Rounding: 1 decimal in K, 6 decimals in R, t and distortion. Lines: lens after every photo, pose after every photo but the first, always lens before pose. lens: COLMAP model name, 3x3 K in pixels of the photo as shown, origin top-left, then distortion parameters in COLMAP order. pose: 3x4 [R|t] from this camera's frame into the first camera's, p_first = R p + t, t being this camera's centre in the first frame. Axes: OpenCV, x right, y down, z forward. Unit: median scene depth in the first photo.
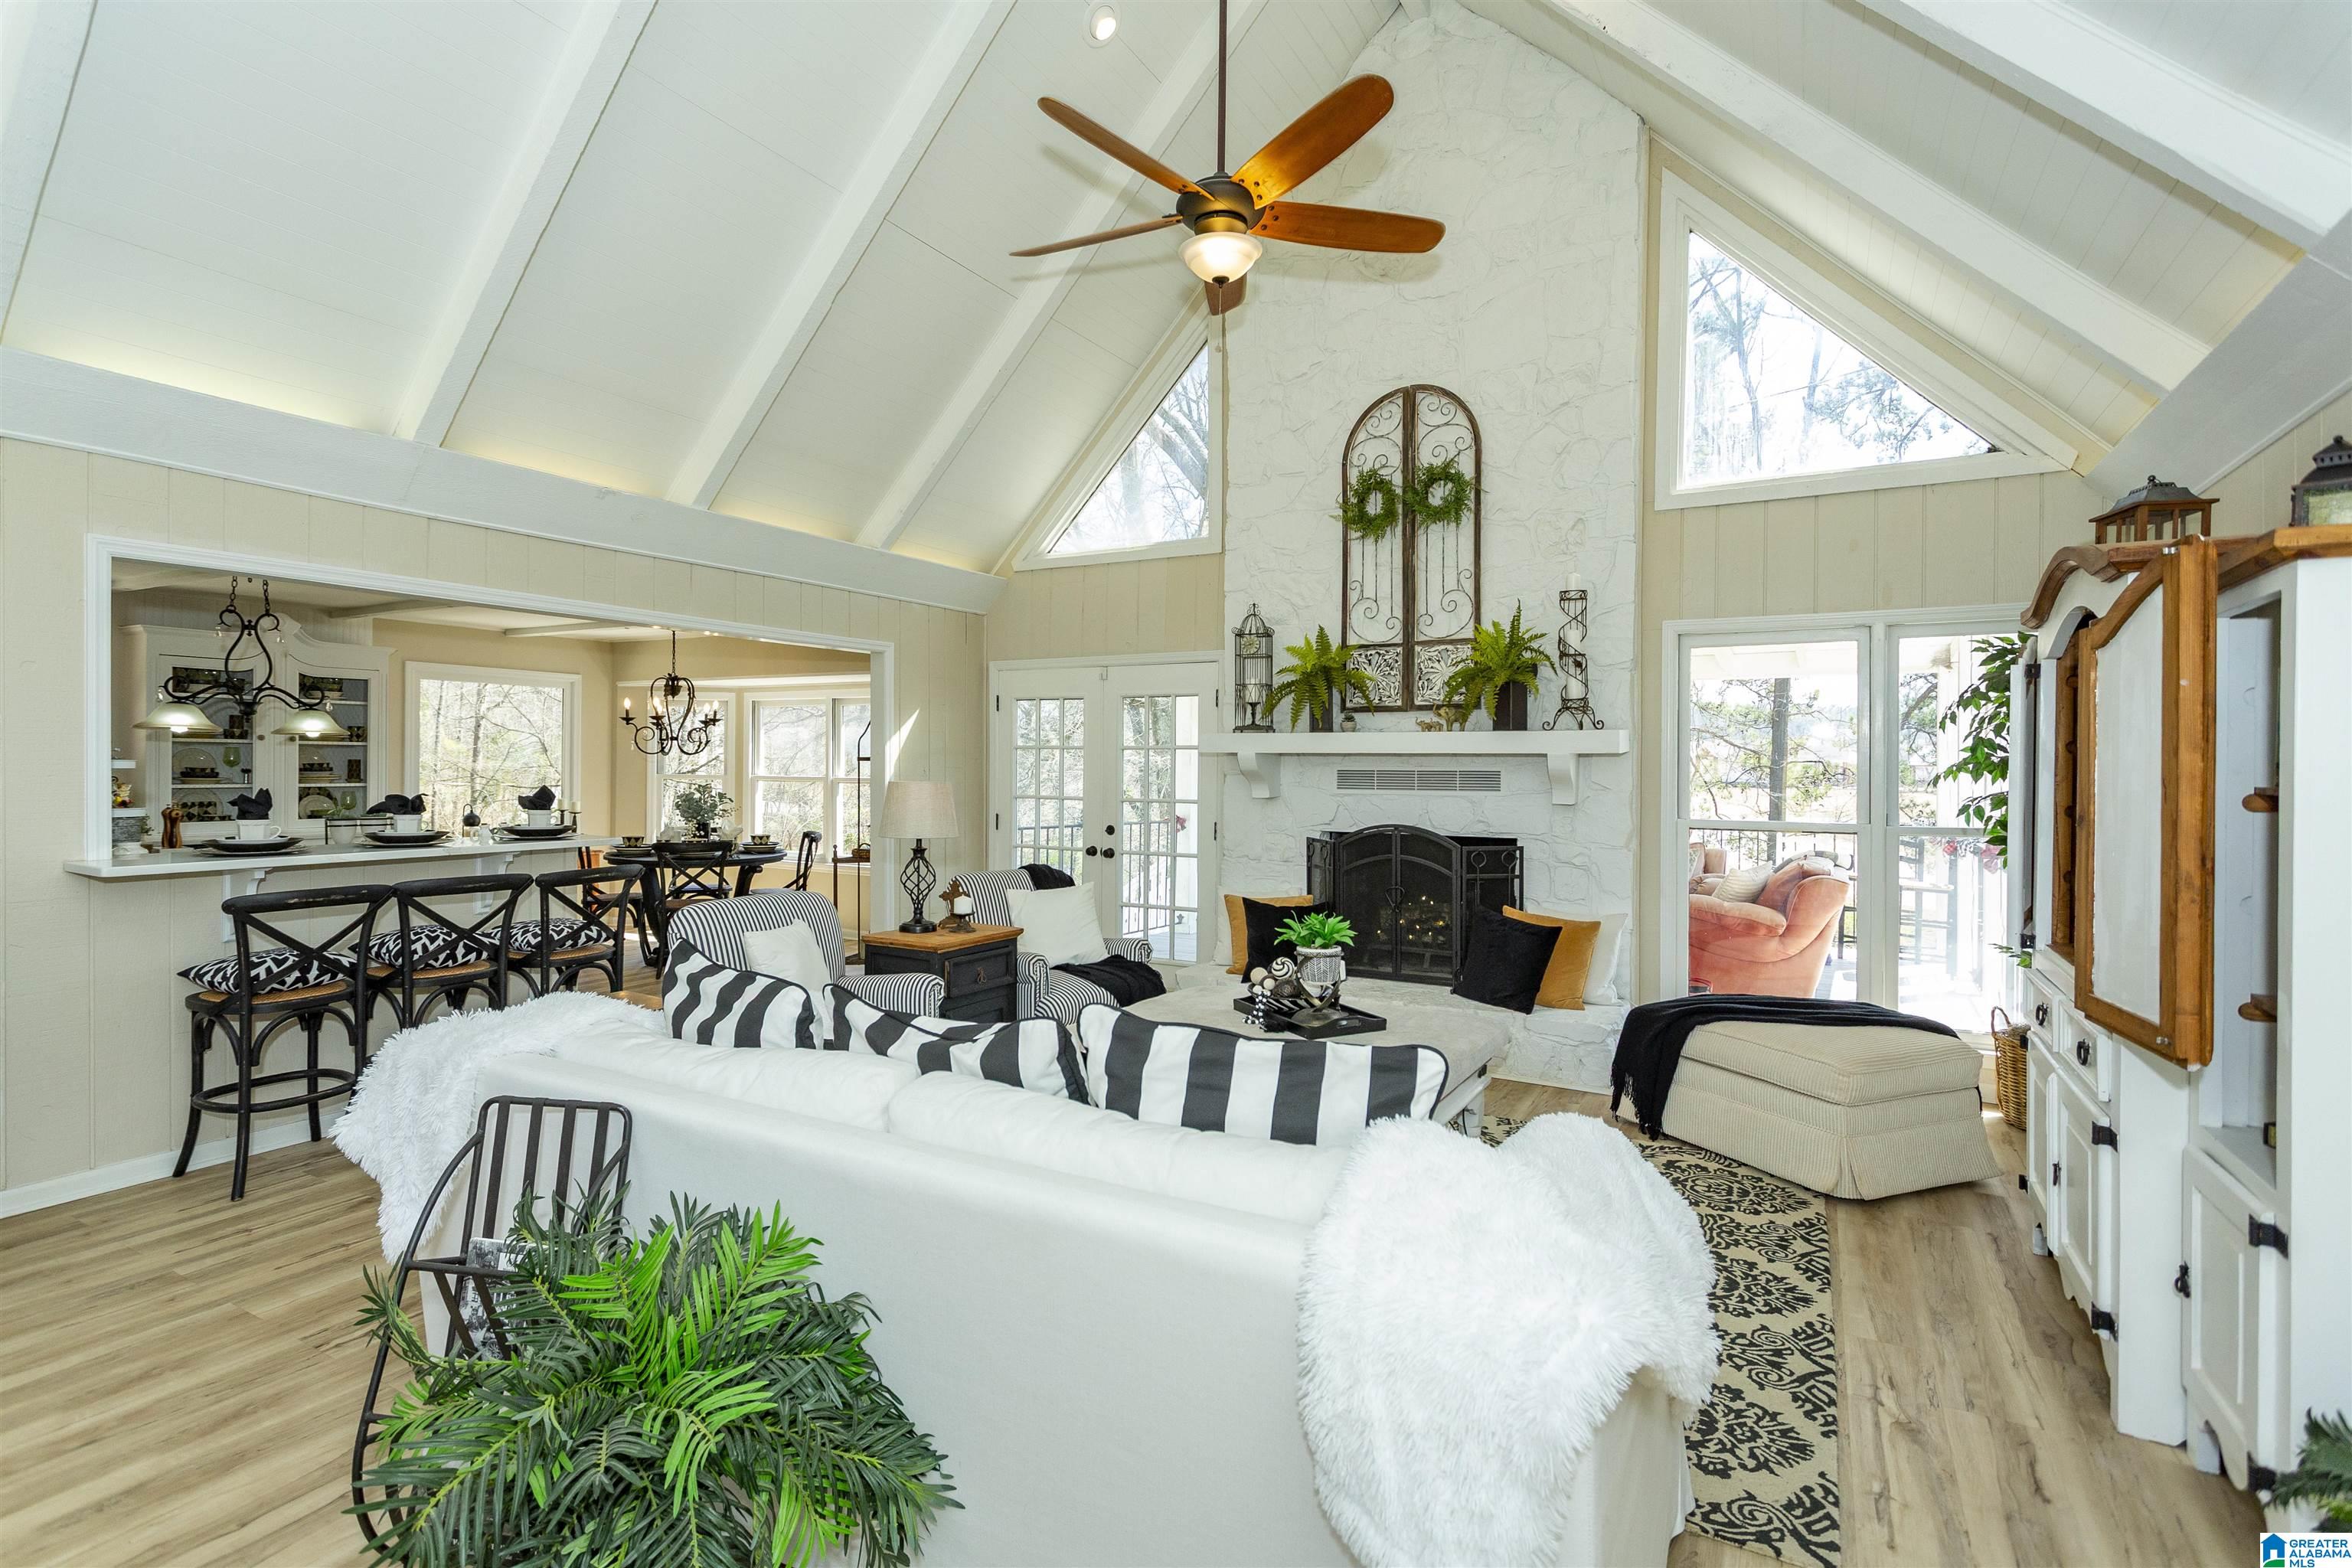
lens RADIAL K [[1142.7, 0, 1169.8], [0, 1142.7, 779.2], [0, 0, 1]] dist [0.006001, 0.001639]
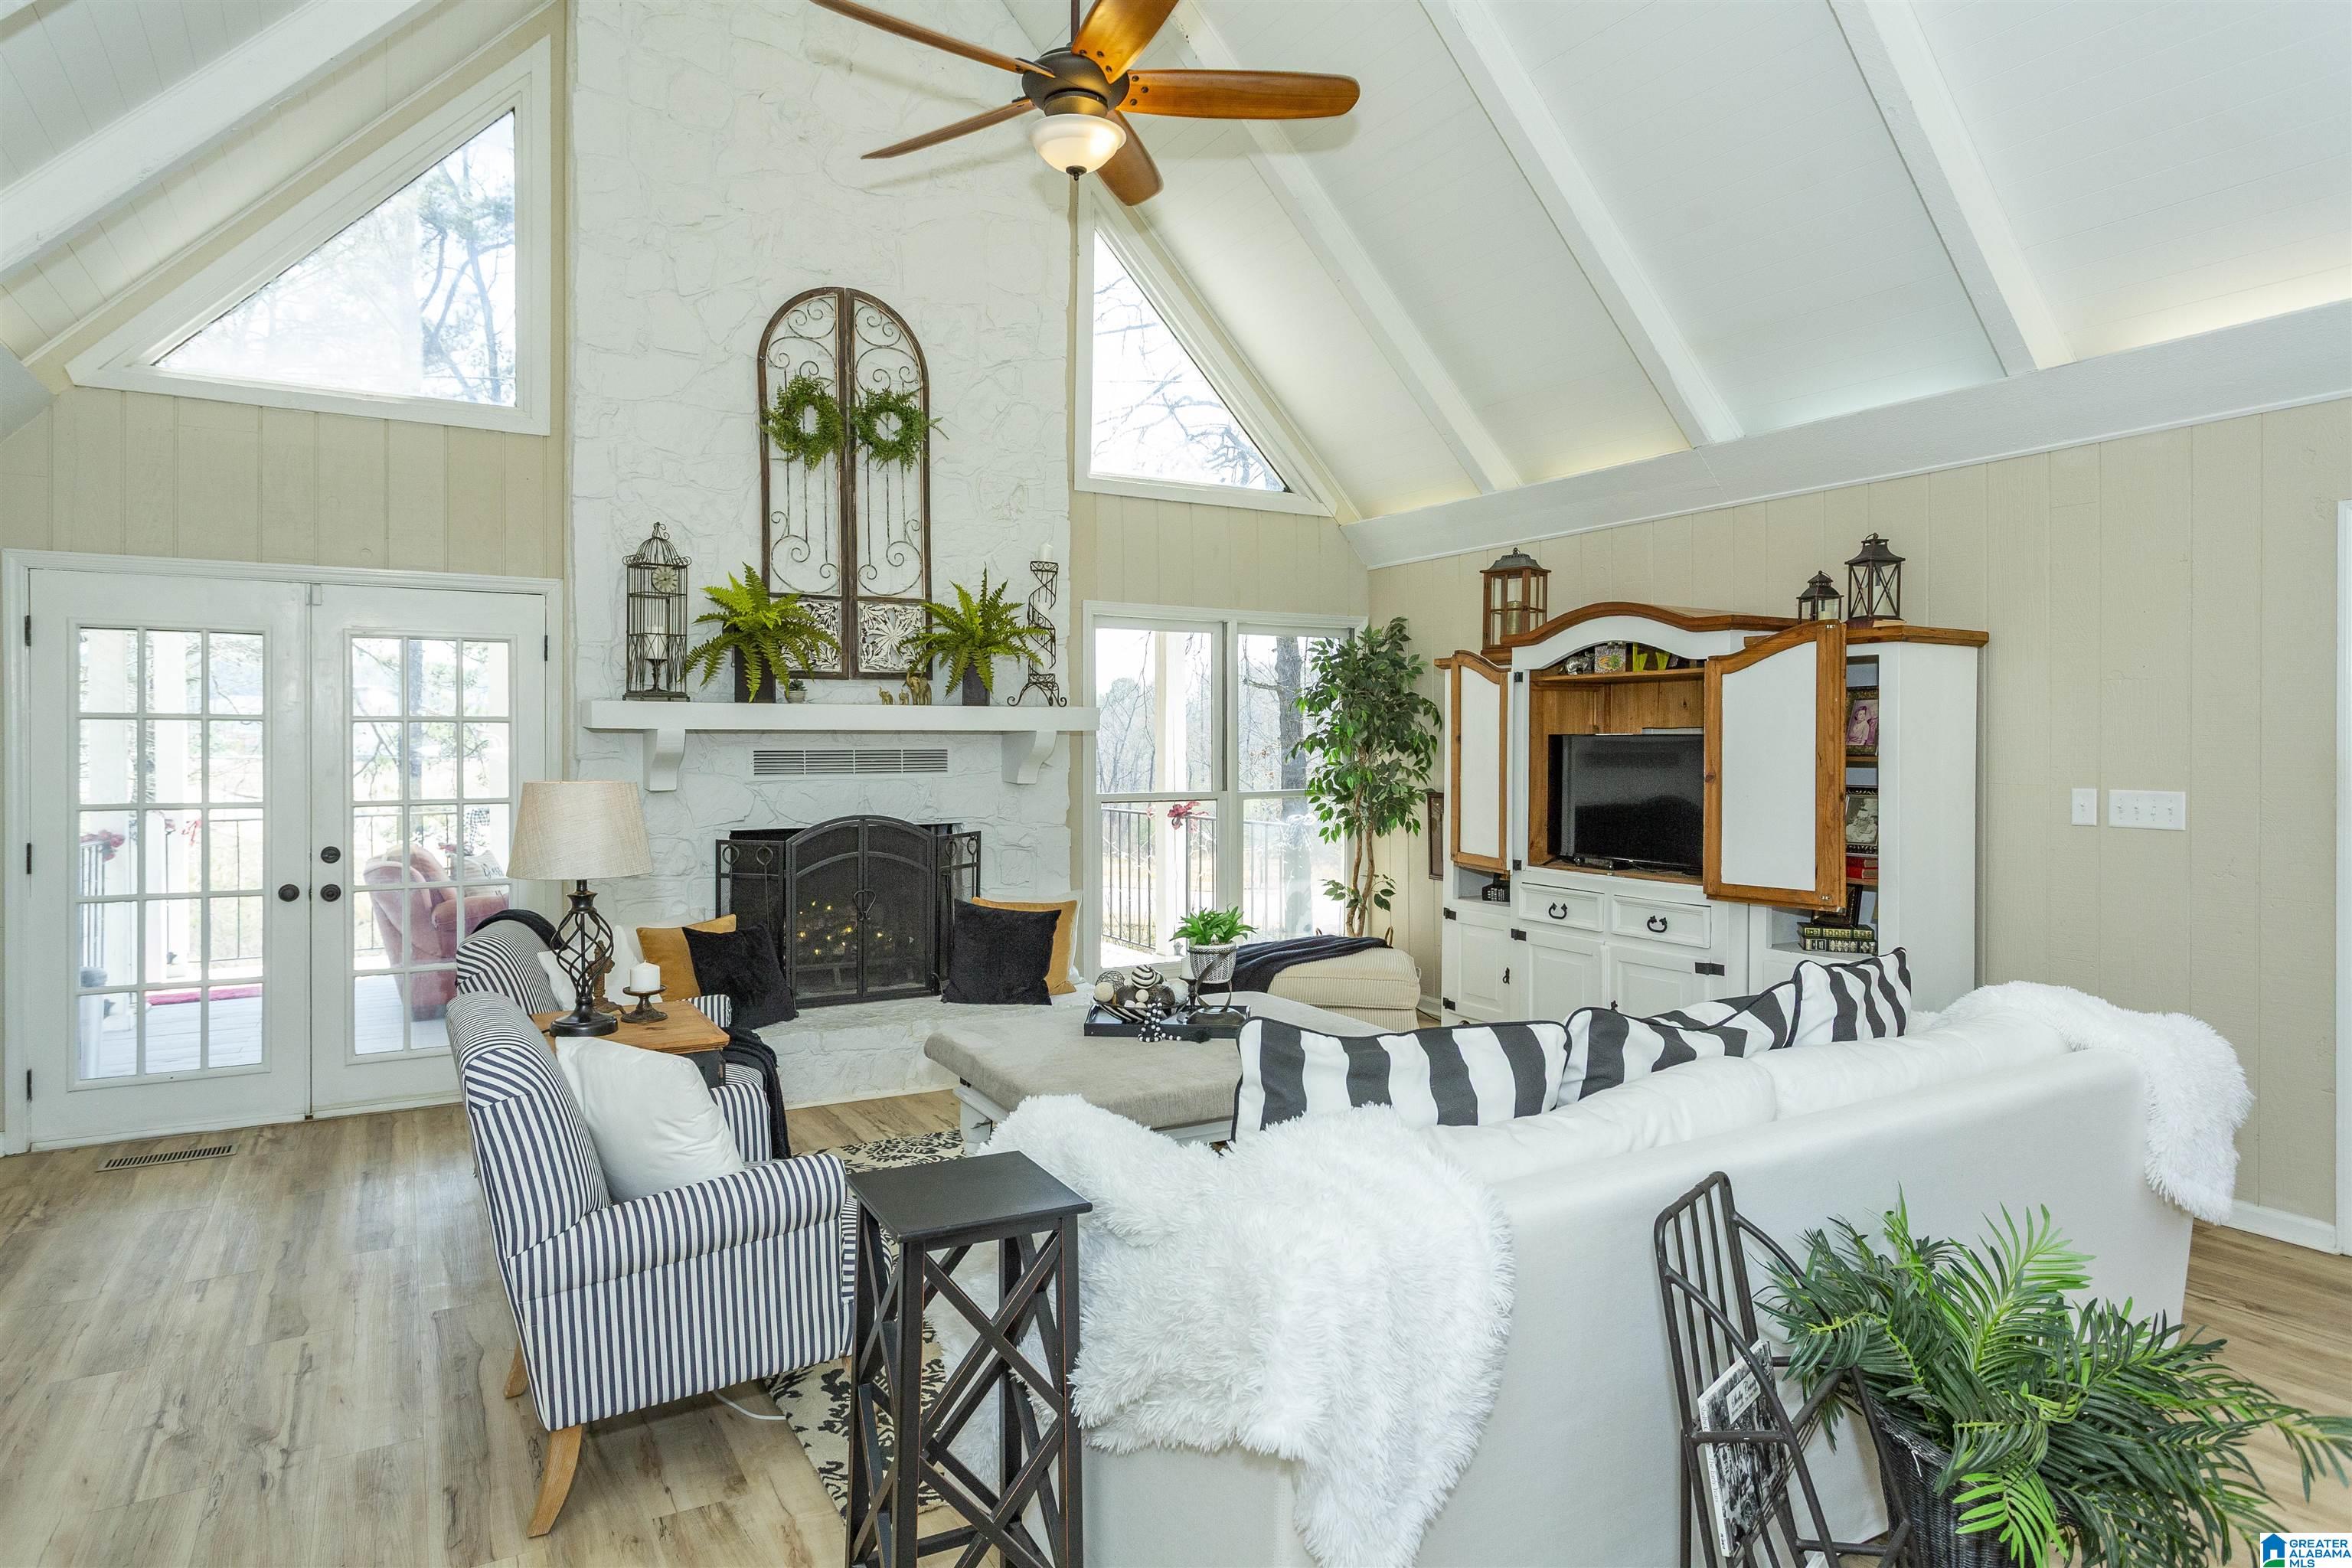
lens RADIAL K [[1363.1, 0, 1179.7], [0, 1363.1, 768.3], [0, 0, 1]] dist [-0.003379, -0.000424]
pose [[0.499081, -0.024797, 0.866200, -0.539674], [0.013671, 0.999691, 0.020742, -0.012029], [-0.866447, 0.001490, 0.499266, 0.297107]]
